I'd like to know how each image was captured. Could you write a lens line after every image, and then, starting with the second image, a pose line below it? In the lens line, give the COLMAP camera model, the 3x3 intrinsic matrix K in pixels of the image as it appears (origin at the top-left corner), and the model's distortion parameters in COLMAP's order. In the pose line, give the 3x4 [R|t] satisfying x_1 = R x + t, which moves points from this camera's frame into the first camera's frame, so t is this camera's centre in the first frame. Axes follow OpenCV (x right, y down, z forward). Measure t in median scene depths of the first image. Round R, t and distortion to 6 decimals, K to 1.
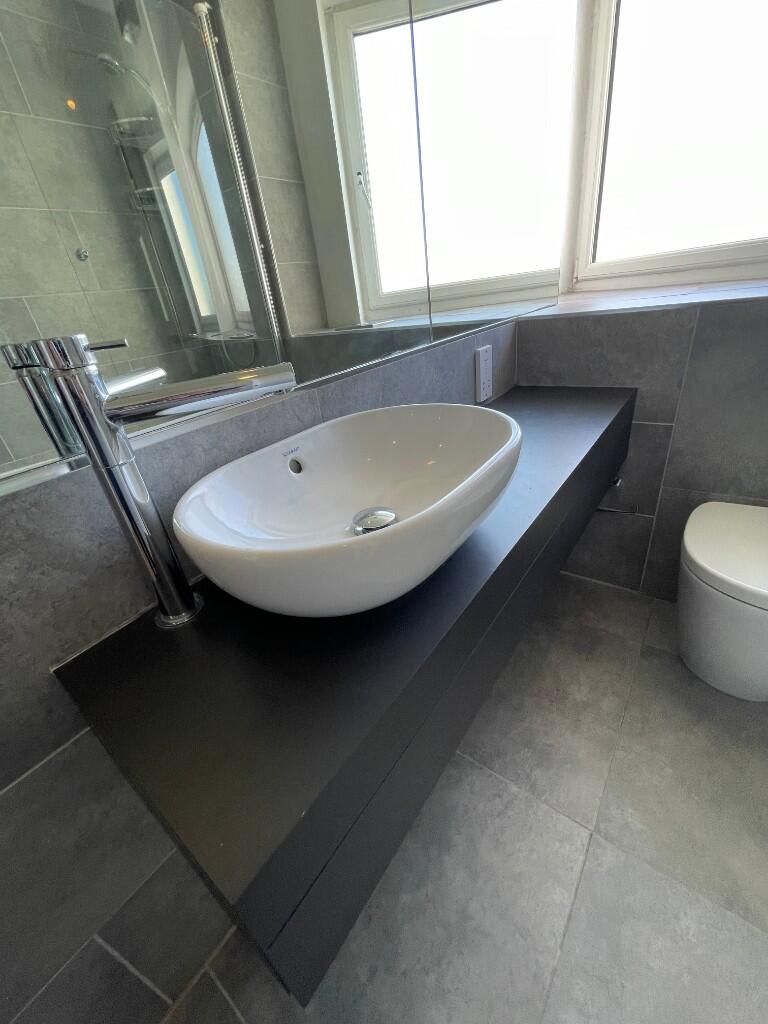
lens RADIAL K [[412.4, 0, 377.3], [0, 412.4, 510.6], [0, 0, 1]] dist [0.001083, 0.000710]
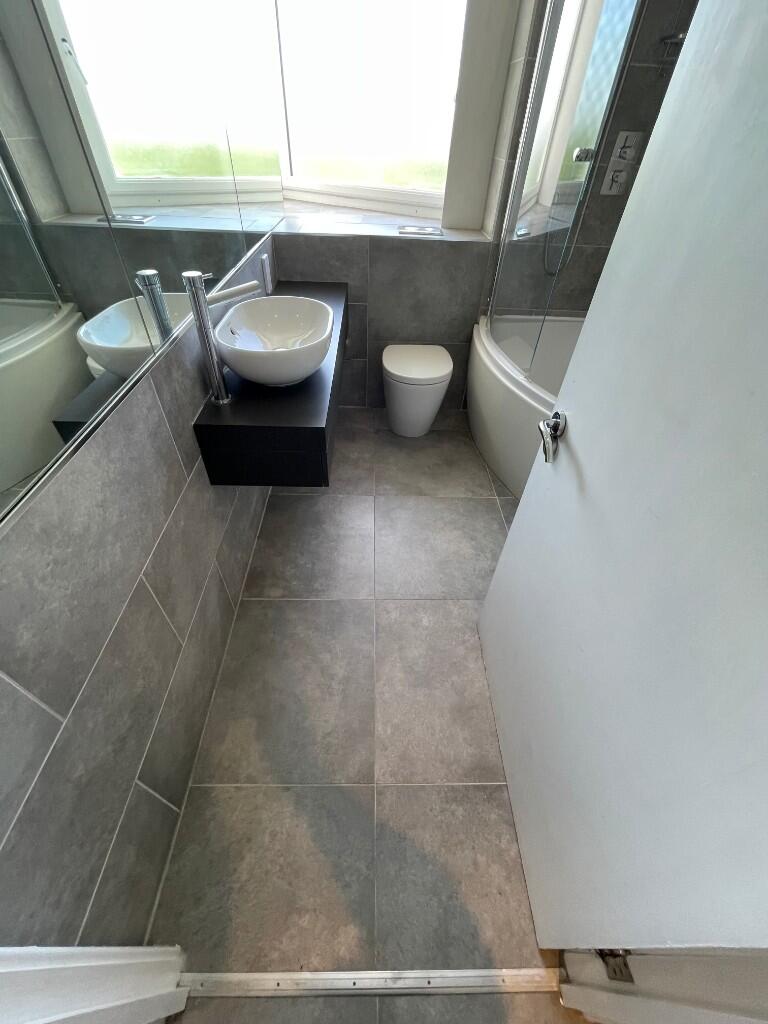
lens RADIAL K [[412.4, 0, 380.7], [0, 412.4, 513.5], [0, 0, 1]] dist [0.001083, 0.000710]
pose [[0.771770, -0.313422, 0.553297, -0.577348], [0.168470, 0.939784, 0.297360, 0.139494], [-0.613179, -0.136280, 0.778100, -0.634434]]
